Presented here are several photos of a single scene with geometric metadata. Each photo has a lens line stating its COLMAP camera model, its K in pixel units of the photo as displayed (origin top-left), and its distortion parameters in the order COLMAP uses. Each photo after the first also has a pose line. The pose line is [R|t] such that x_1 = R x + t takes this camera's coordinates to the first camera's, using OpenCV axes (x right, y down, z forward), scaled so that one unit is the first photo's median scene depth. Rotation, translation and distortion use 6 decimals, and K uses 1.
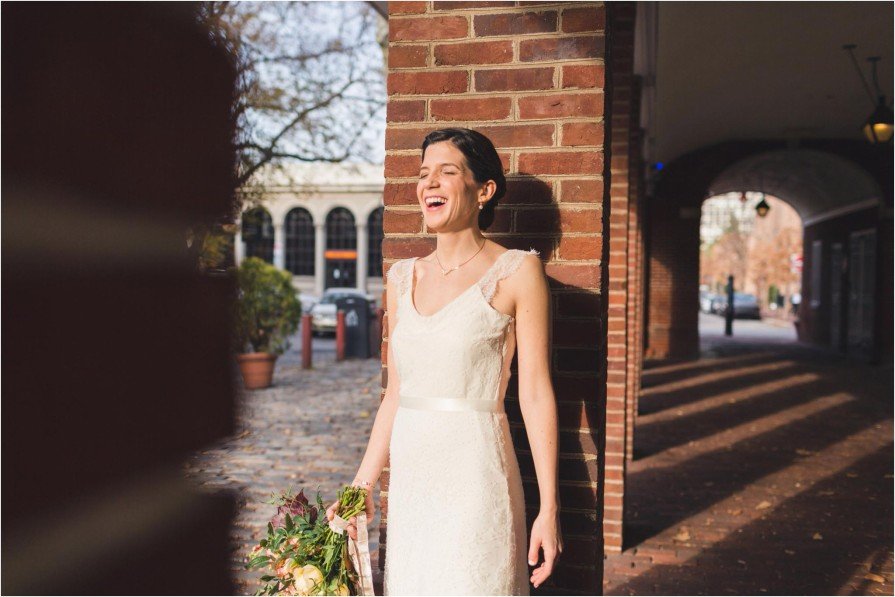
lens RADIAL K [[871.9, 0, 443.3], [0, 871.9, 292.0], [0, 0, 1]] dist [0.005006, 0.000000]
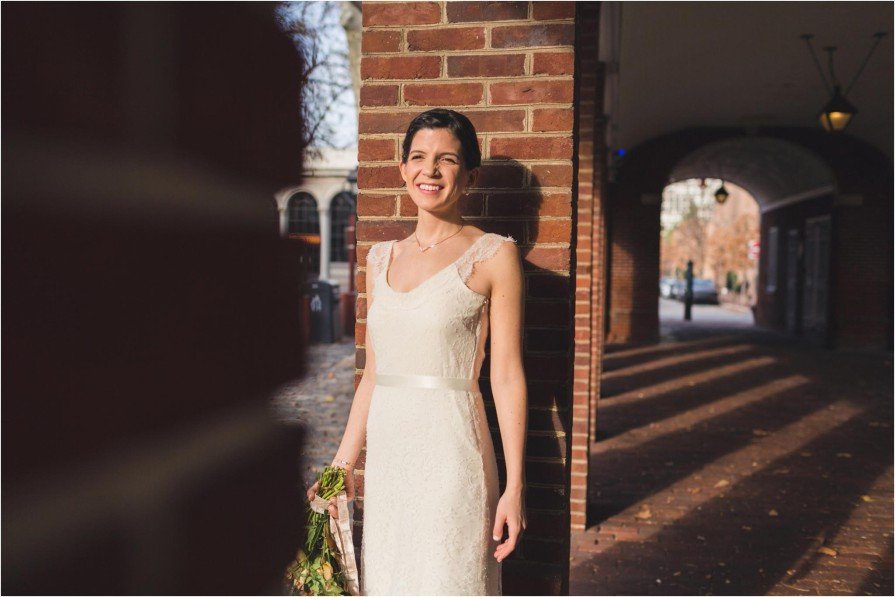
lens RADIAL K [[871.9, 0, 446.3], [0, 871.9, 292.7], [0, 0, 1]] dist [0.005006, 0.000000]
pose [[0.998931, 0.000421, 0.046226, -0.006005], [-0.001240, 0.999843, 0.017696, 0.001709], [-0.046211, -0.017735, 0.998774, -0.009704]]
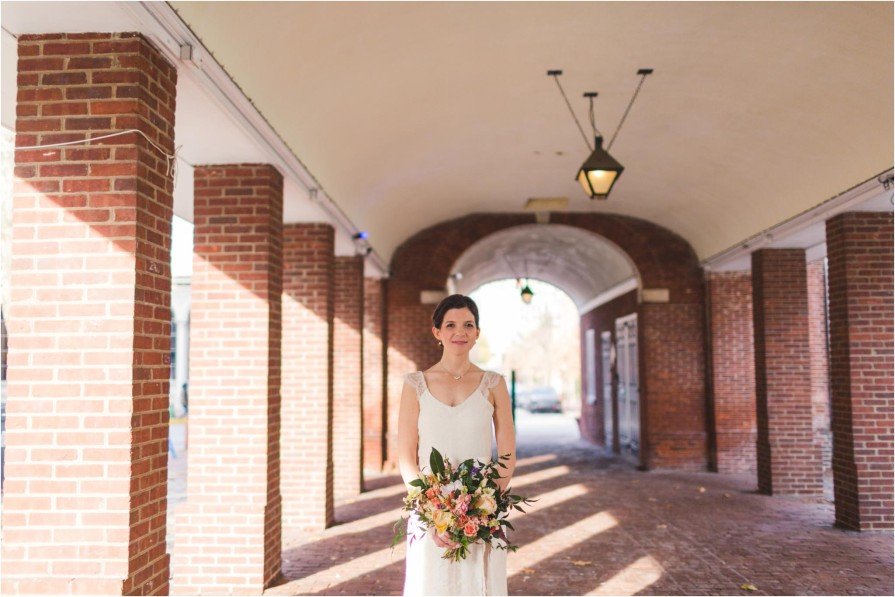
lens RADIAL K [[871.9, 0, 442.7], [0, 871.9, 295.4], [0, 0, 1]] dist [0.005006, 0.000000]
pose [[0.980684, -0.008076, 0.195433, 0.071955], [0.029303, 0.993938, -0.105966, -0.001465], [-0.193392, 0.109646, 0.974975, 0.093635]]
